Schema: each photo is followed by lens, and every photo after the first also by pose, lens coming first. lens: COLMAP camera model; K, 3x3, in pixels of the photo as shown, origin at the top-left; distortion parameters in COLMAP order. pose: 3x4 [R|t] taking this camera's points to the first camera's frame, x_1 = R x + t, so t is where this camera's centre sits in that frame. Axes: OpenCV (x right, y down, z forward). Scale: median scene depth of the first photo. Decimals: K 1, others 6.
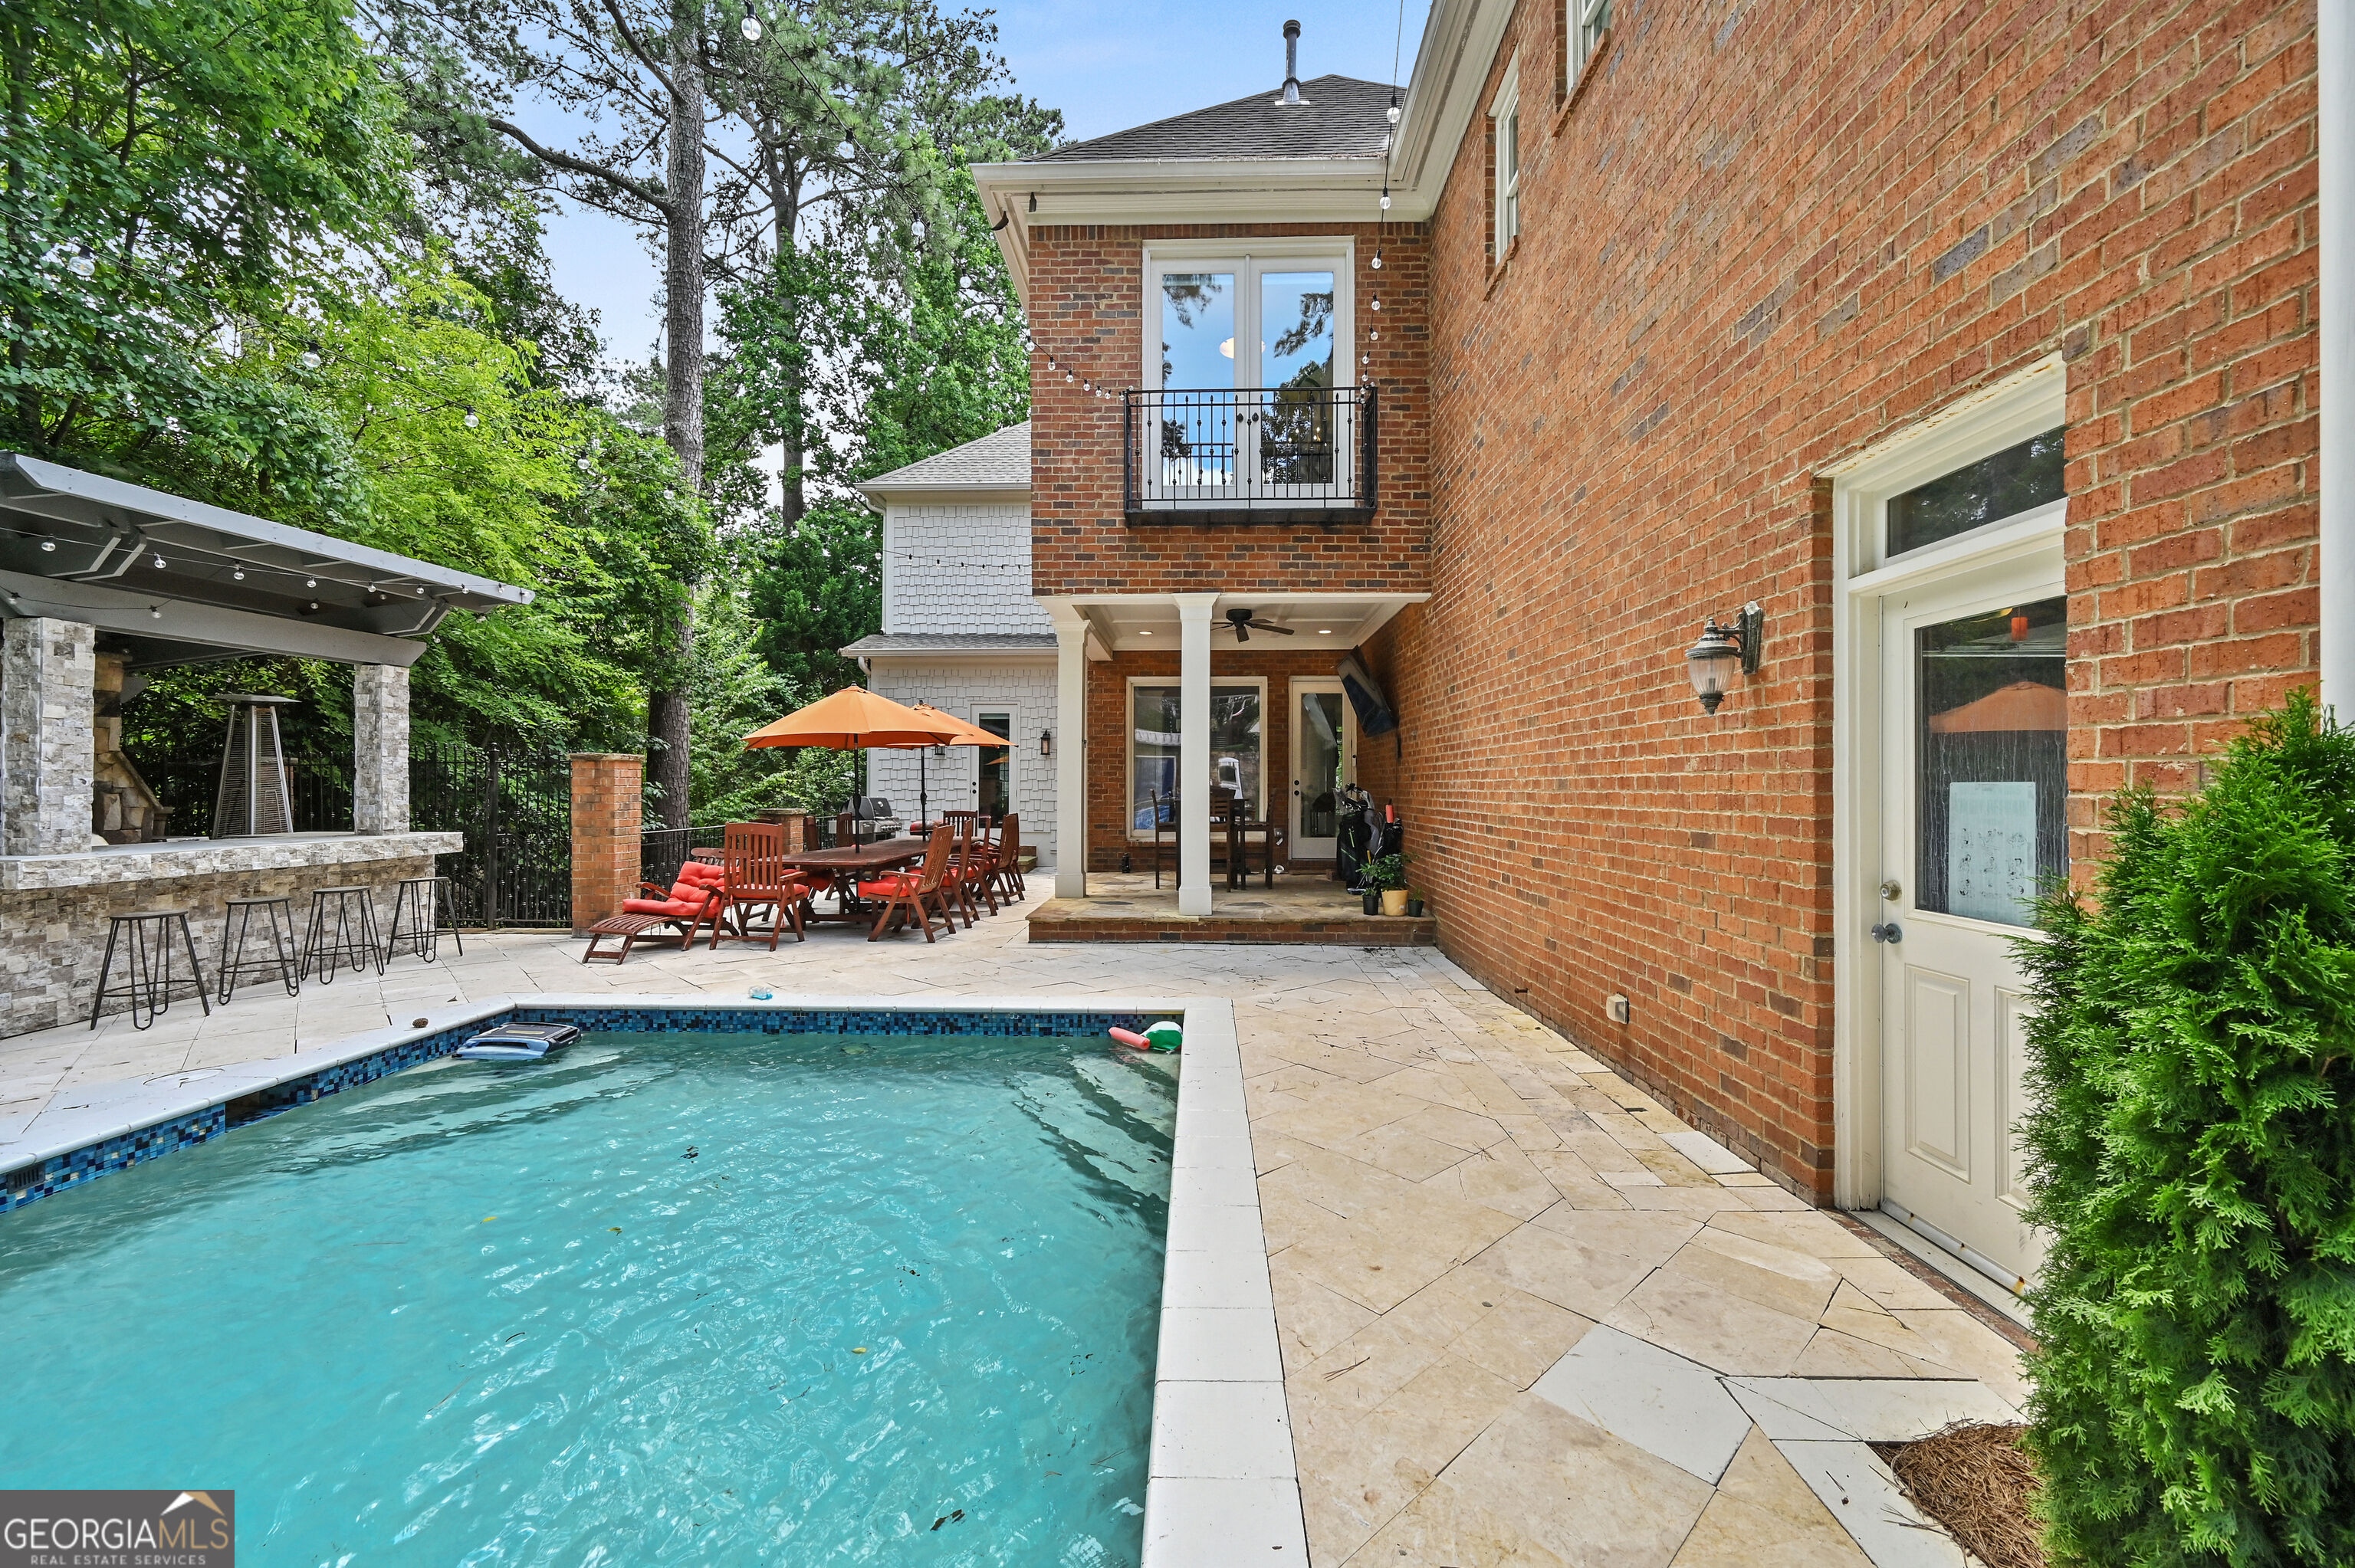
lens RADIAL K [[937.0, 0, 1177.3], [0, 937.0, 784.4], [0, 0, 1]] dist [-0.002060, 0.000889]
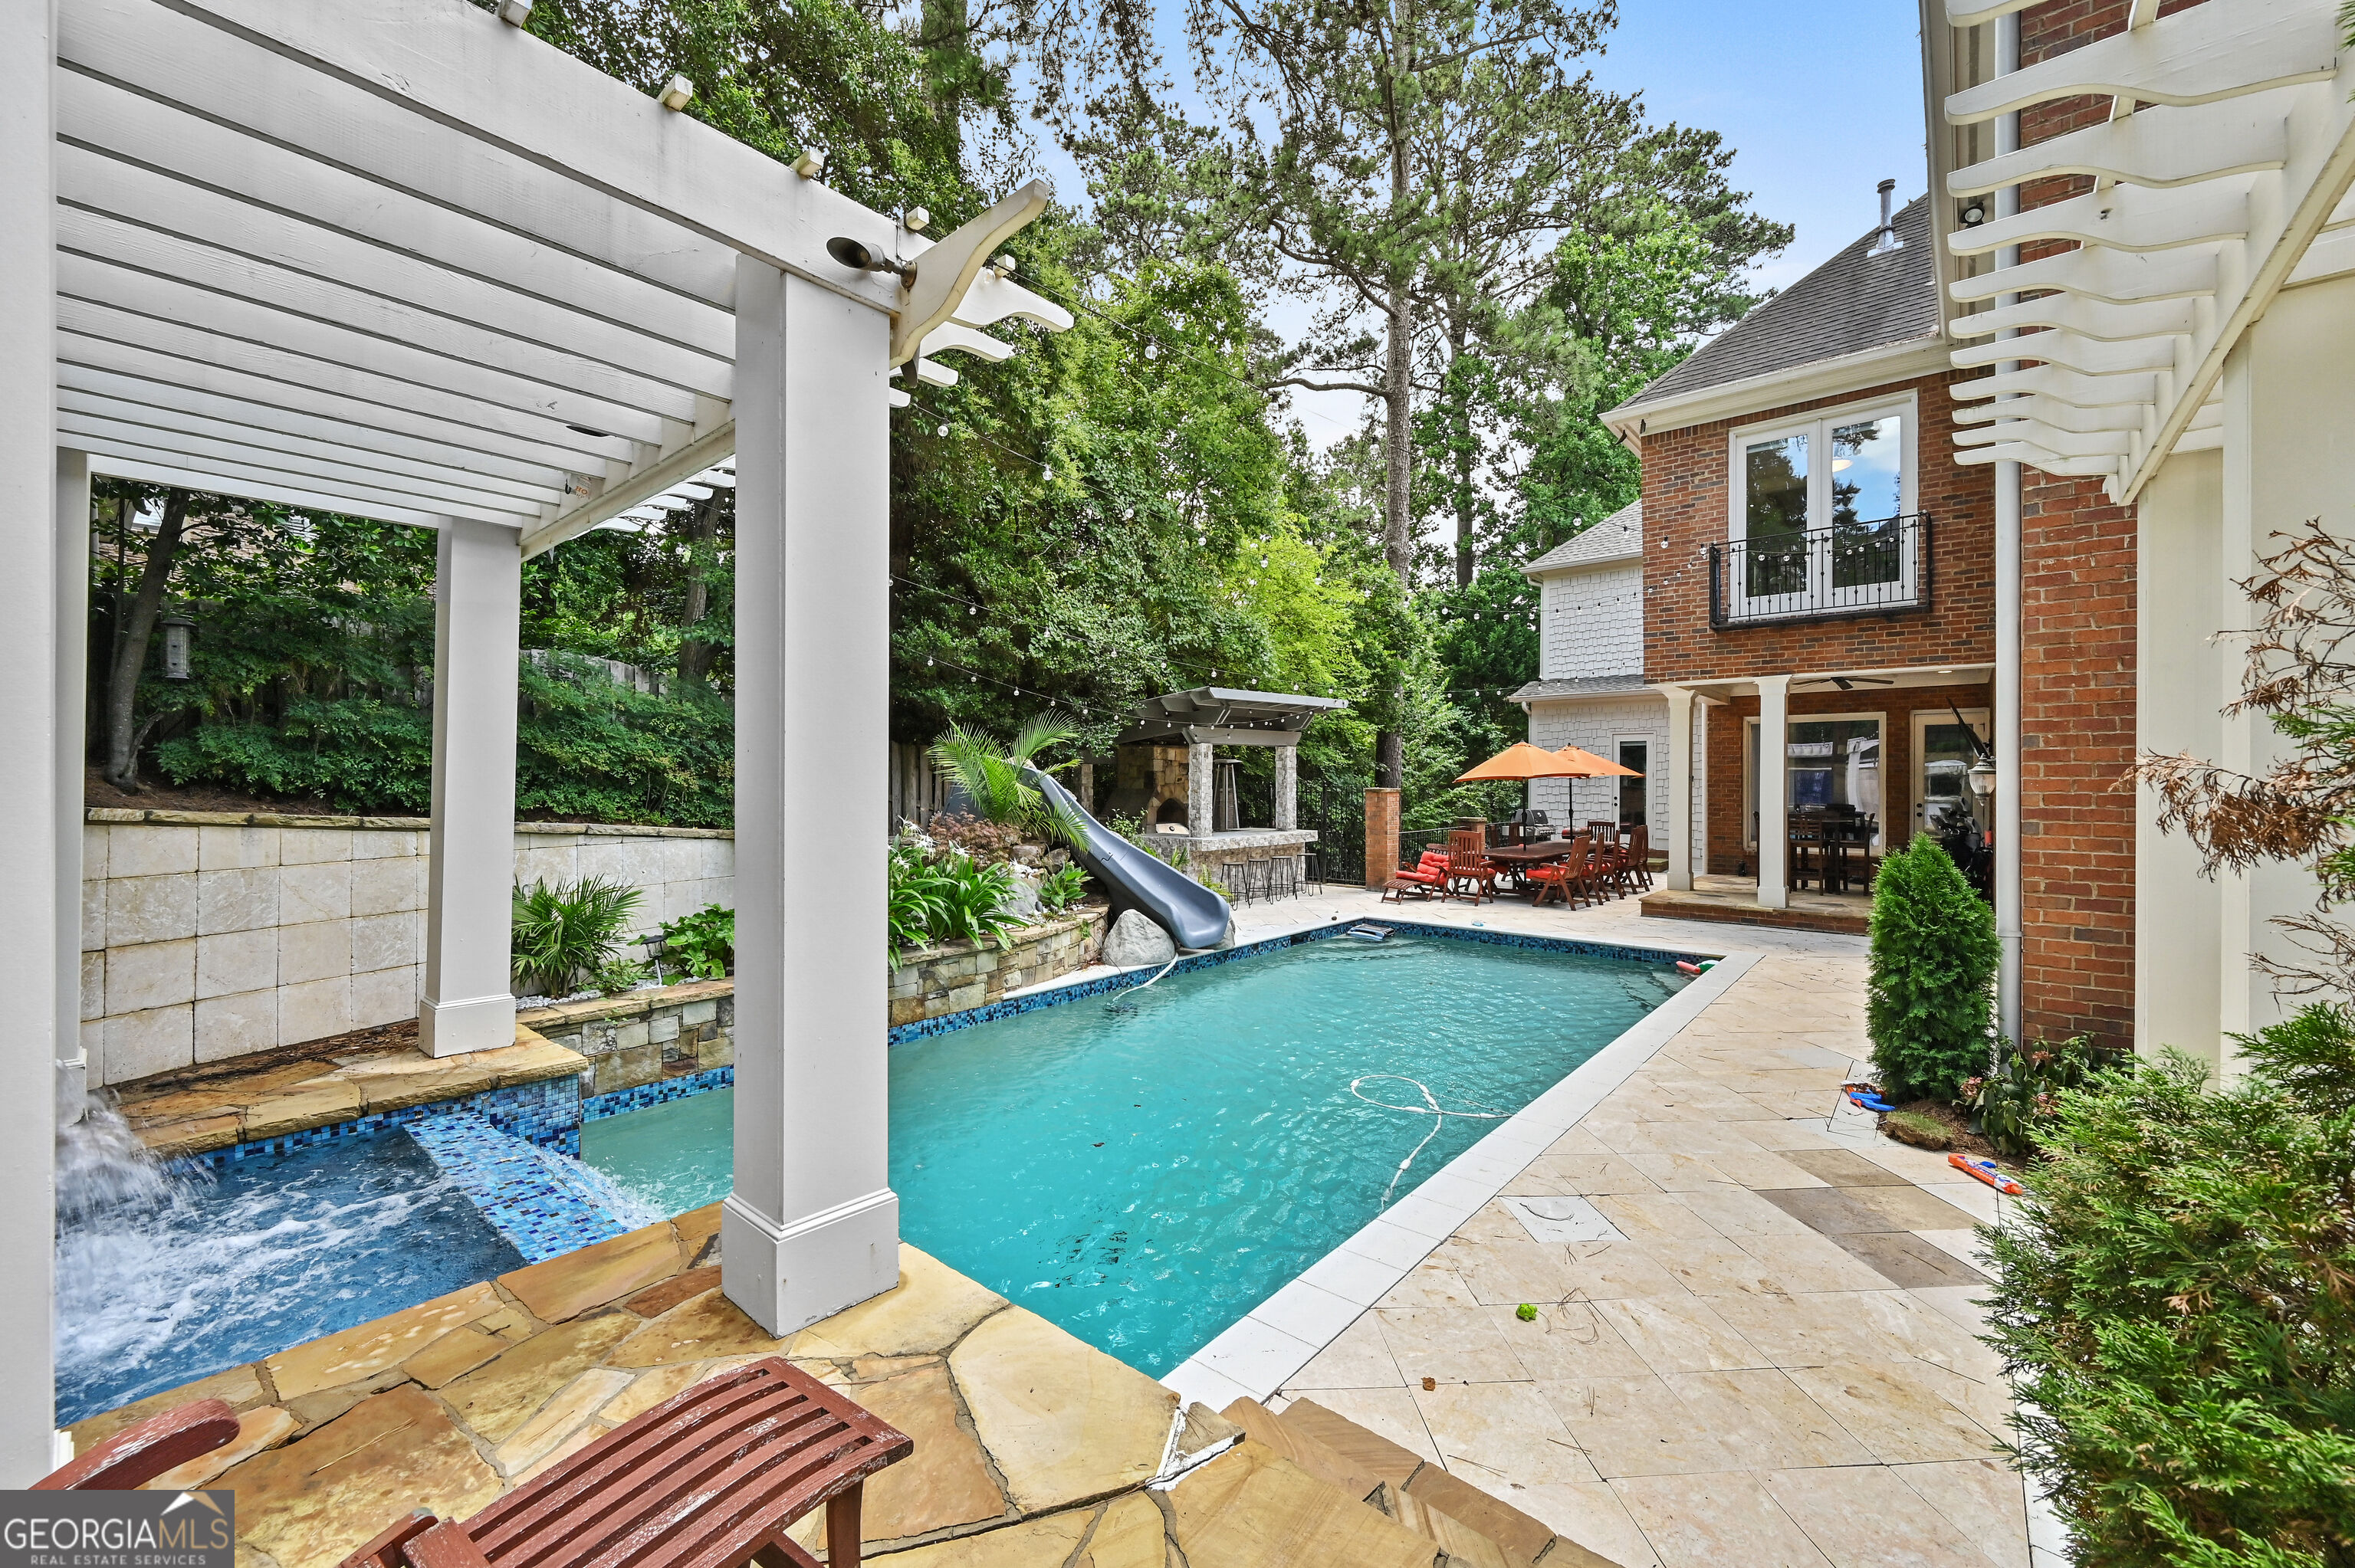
lens RADIAL K [[937.0, 0, 1181.8], [0, 937.0, 777.1], [0, 0, 1]] dist [-0.002060, 0.000889]
pose [[0.784683, -0.000943, -0.619896, 0.191632], [0.001075, 0.999999, -0.000161, -0.053846], [0.619896, -0.000540, 0.784684, -0.624949]]
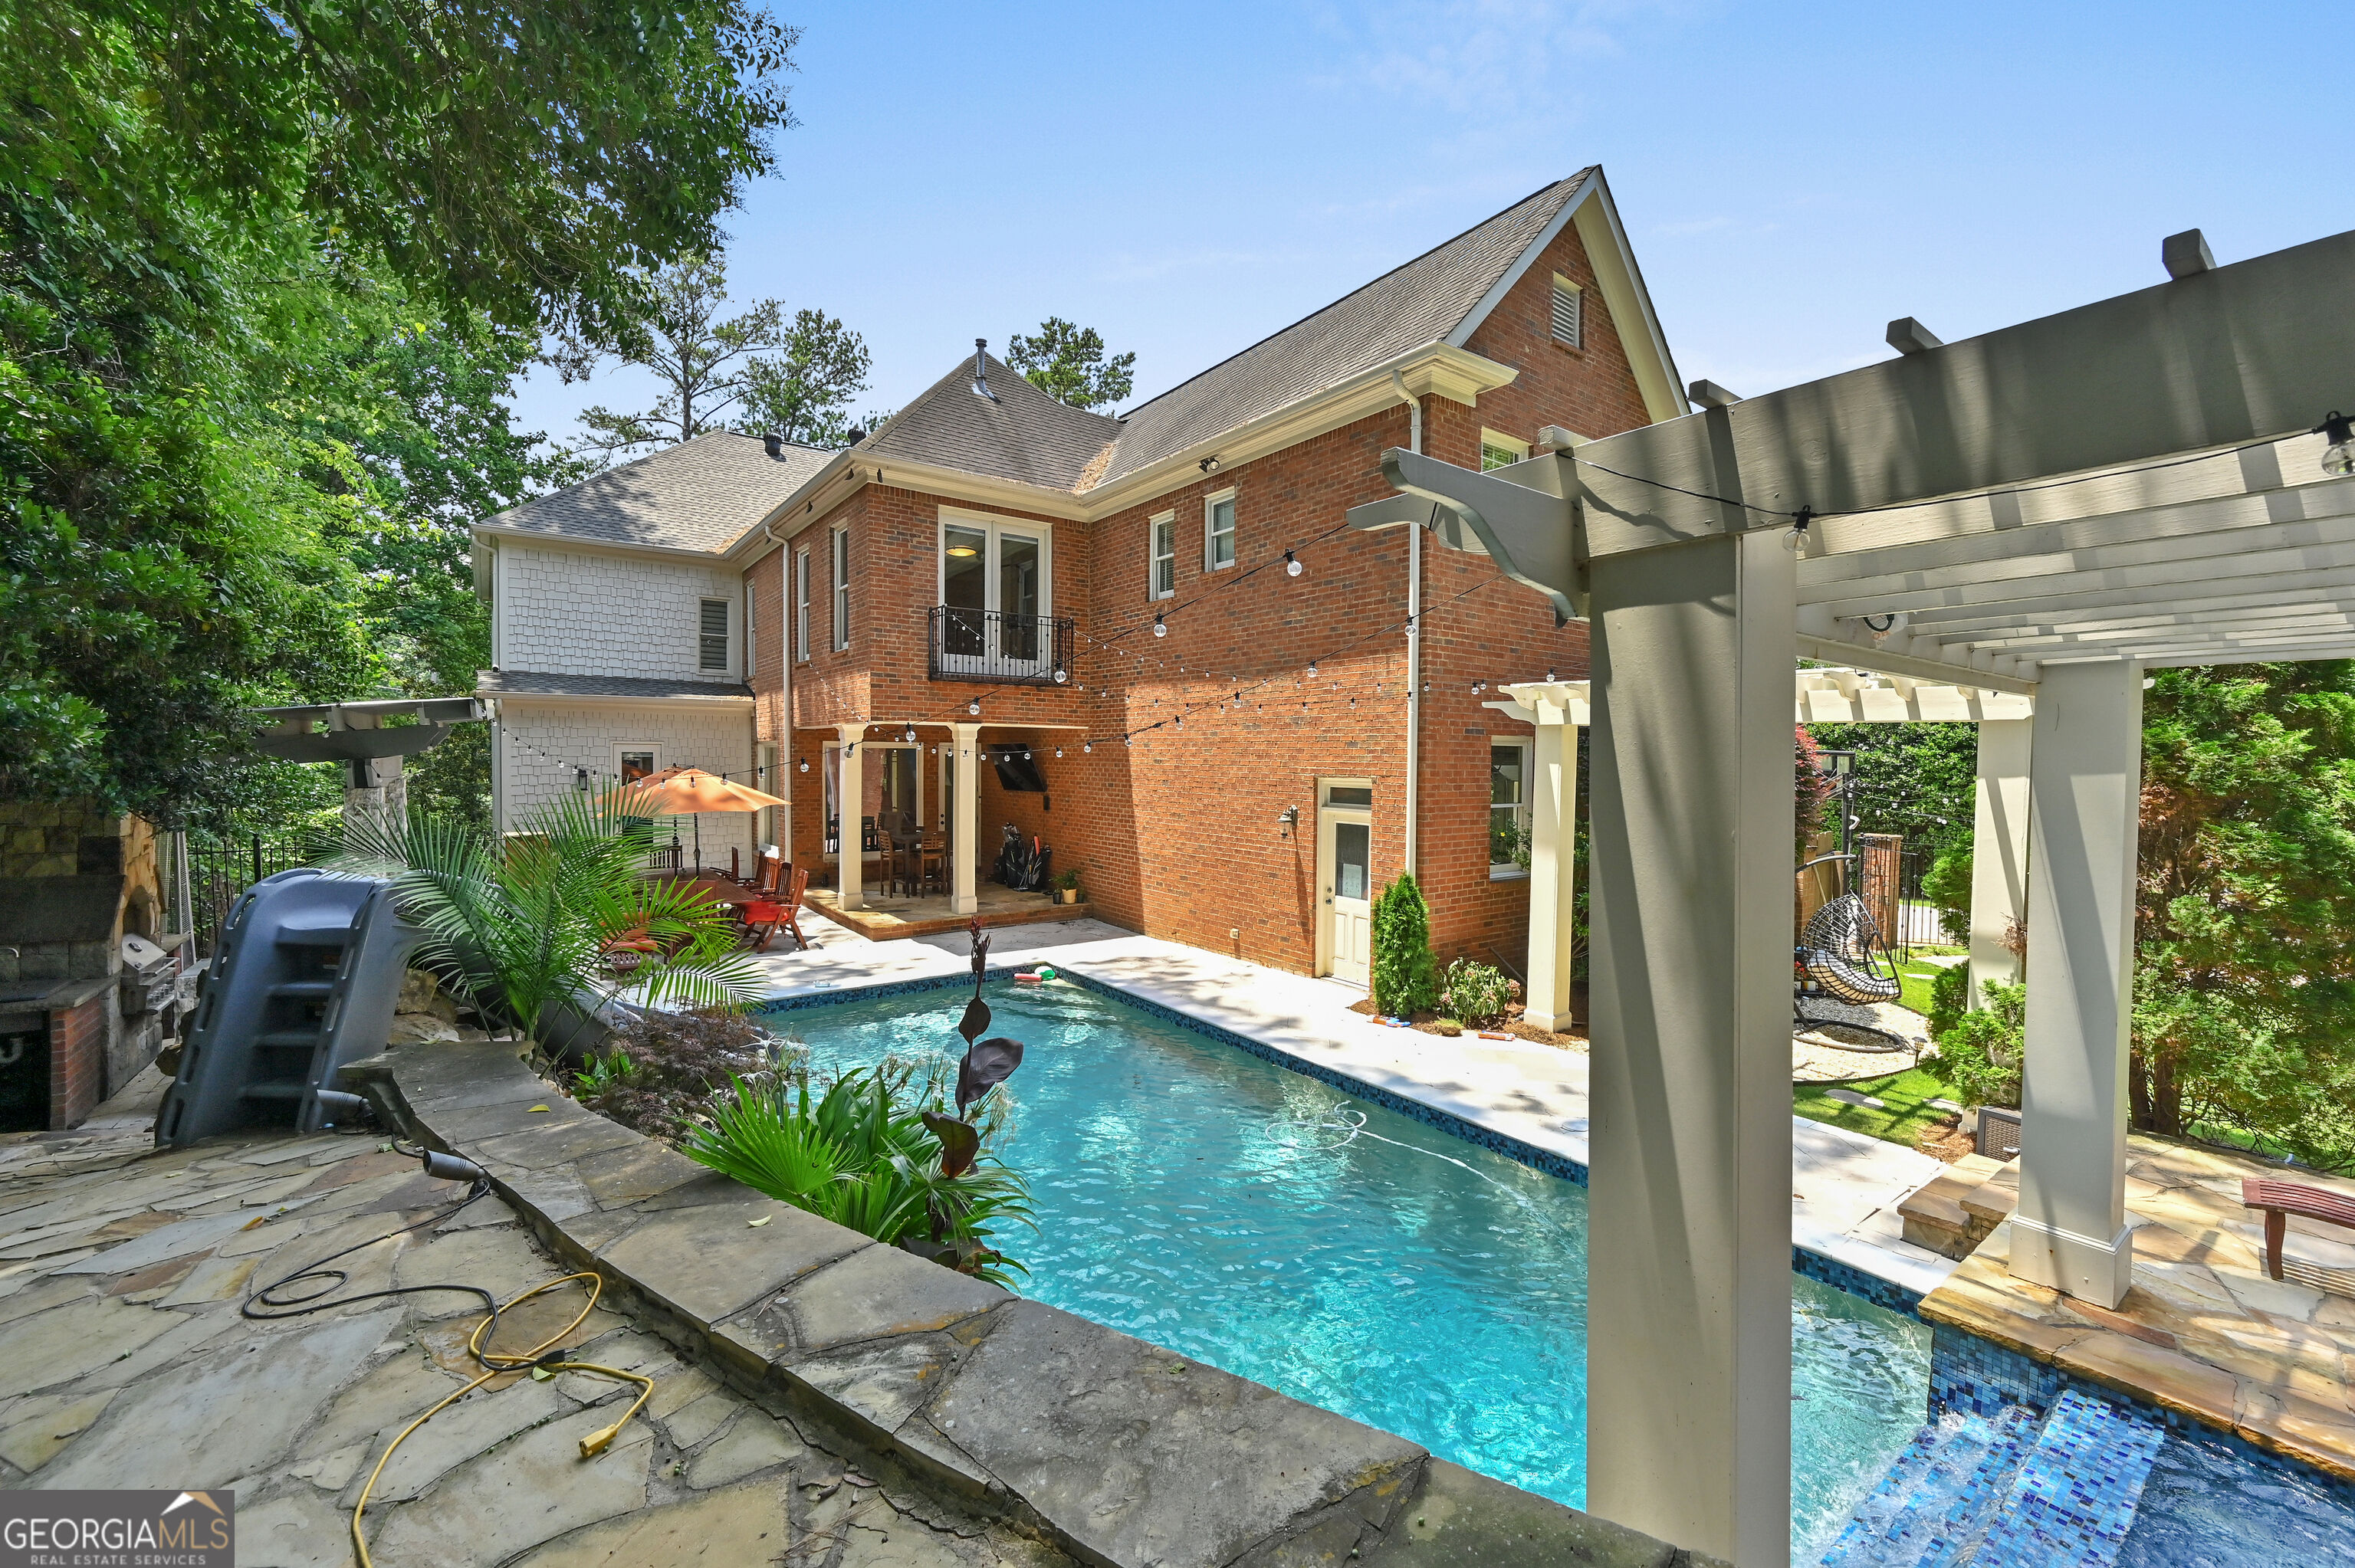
lens RADIAL K [[937.0, 0, 1191.5], [0, 937.0, 774.6], [0, 0, 1]] dist [-0.002060, 0.000889]
pose [[0.781663, -0.005032, 0.623680, -0.706303], [-0.010762, 0.999710, 0.021555, -0.149981], [-0.623608, -0.023561, 0.781382, -0.556077]]
